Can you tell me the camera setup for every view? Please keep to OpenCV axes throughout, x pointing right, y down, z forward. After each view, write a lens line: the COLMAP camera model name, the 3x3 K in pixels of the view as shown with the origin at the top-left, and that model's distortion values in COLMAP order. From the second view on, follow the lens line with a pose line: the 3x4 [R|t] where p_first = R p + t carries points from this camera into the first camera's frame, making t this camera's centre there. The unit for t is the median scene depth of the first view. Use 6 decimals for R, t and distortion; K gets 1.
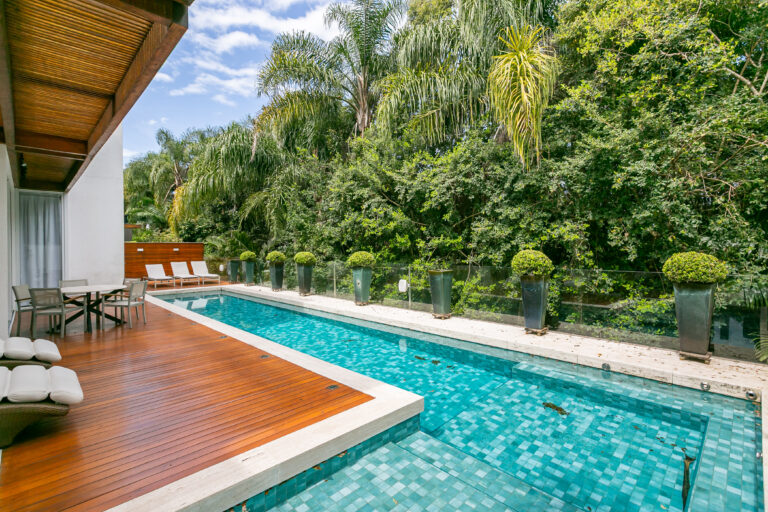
lens RADIAL K [[370.2, 0, 383.0], [0, 370.2, 260.8], [0, 0, 1]] dist [0.003307, 0.000230]
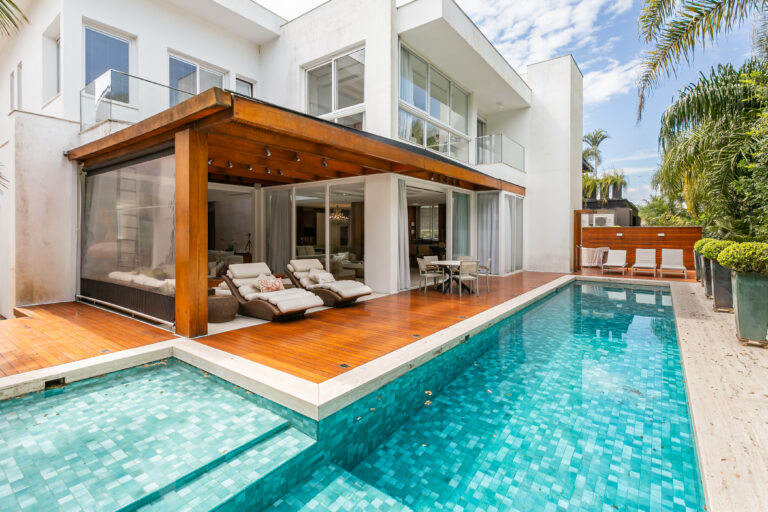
lens RADIAL K [[370.2, 0, 366.2], [0, 370.2, 232.8], [0, 0, 1]] dist [0.003307, 0.000230]
pose [[-0.028260, -0.005790, -0.999584, 0.598603], [-0.028812, 0.999572, -0.004975, -0.020237], [0.999185, 0.028659, -0.028415, 0.712502]]
